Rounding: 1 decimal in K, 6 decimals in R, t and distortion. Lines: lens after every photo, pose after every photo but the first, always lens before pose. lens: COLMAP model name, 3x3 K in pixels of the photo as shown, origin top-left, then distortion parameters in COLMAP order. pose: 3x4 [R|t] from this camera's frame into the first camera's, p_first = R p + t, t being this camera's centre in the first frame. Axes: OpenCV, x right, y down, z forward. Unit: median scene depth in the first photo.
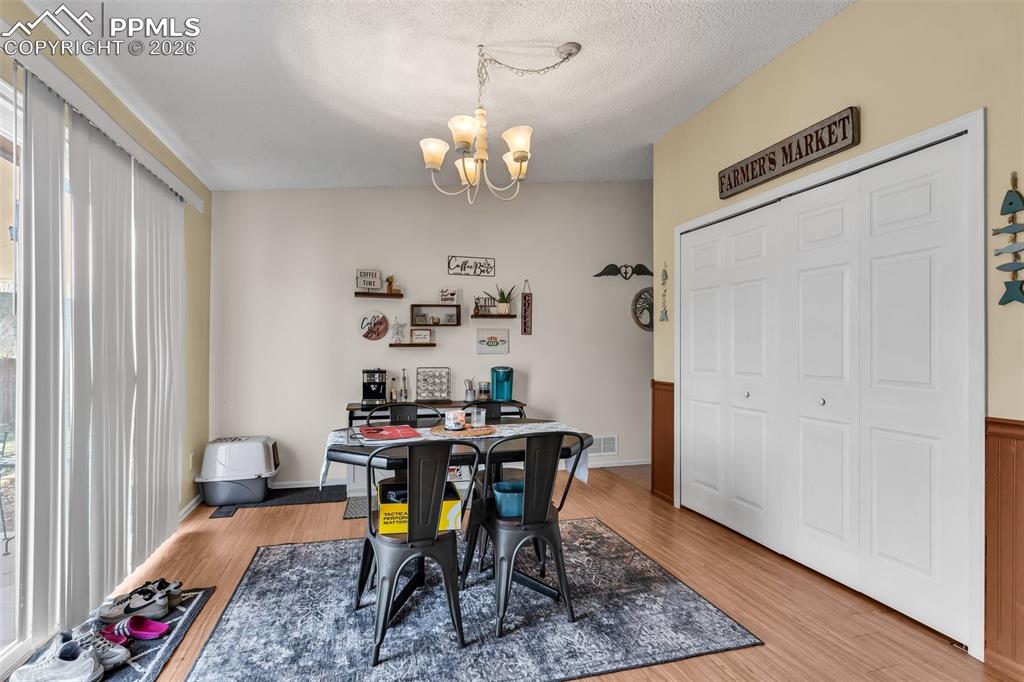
lens RADIAL K [[486.2, 0, 506.0], [0, 486.2, 342.8], [0, 0, 1]] dist [0.001844, 0.000260]
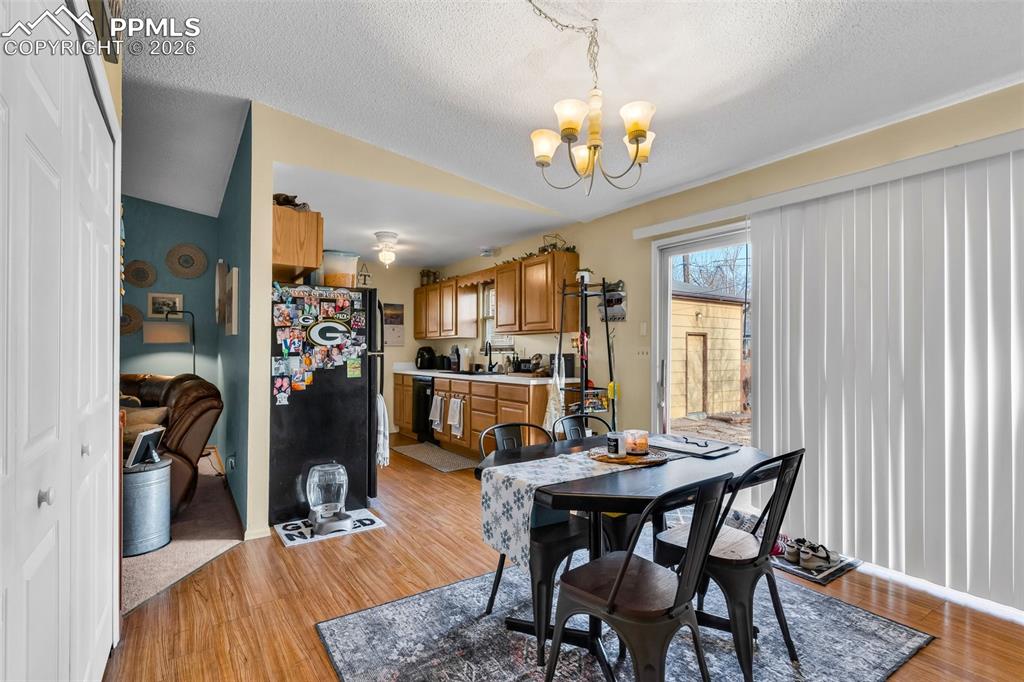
lens RADIAL K [[497.6, 0, 505.2], [0, 497.6, 349.1], [0, 0, 1]] dist [0.001290, 0.000175]
pose [[-0.956007, -0.006975, -0.293261, 0.235280], [-0.003639, 0.999922, -0.011920, 0.005996], [0.293322, -0.010328, -0.955958, 1.139471]]
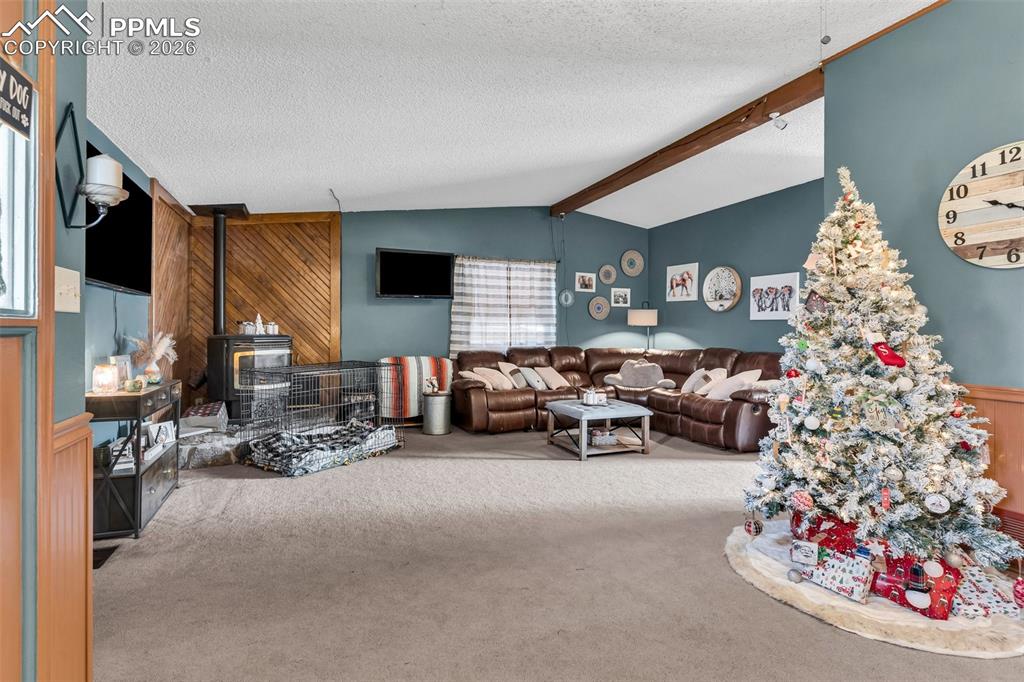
lens RADIAL K [[492.3, 0, 512.9], [0, 492.3, 331.5], [0, 0, 1]] dist [0.000557, 0.000009]
pose [[-0.995175, -0.005226, -0.097979, 1.405982], [-0.004562, 0.999965, -0.006998, 0.014768], [0.098012, -0.006518, -0.995164, 1.336268]]
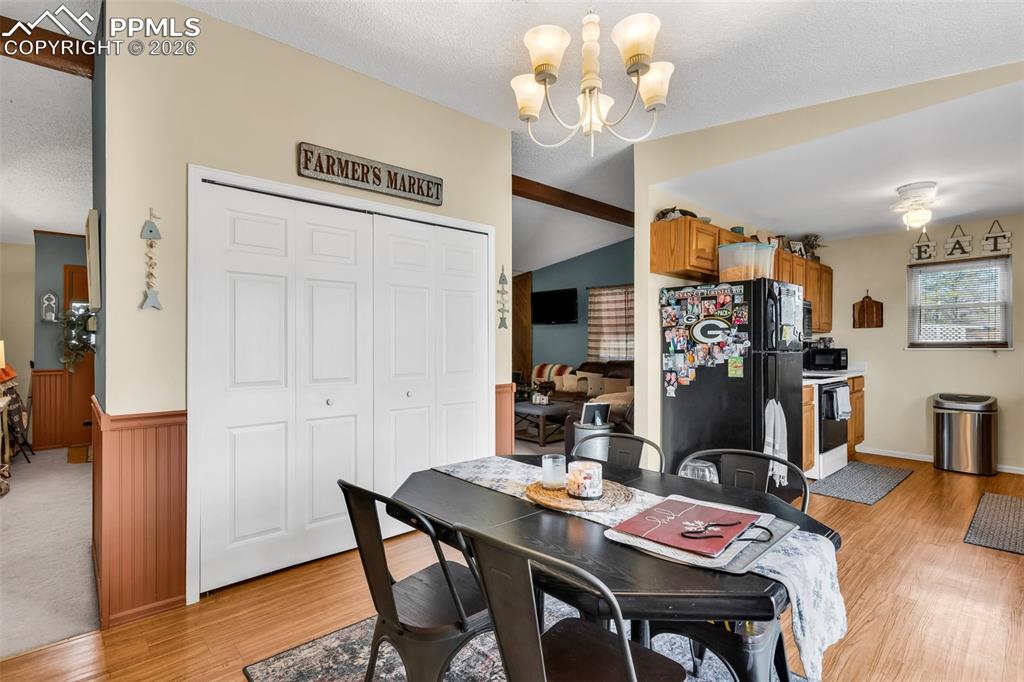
lens RADIAL K [[486.2, 0, 506.0], [0, 486.2, 342.8], [0, 0, 1]] dist [0.001844, 0.000260]
pose [[-0.424862, -0.000931, 0.905258, -0.394694], [-0.008023, 0.999964, -0.002737, -0.006165], [-0.905223, -0.008426, -0.424854, 0.878435]]
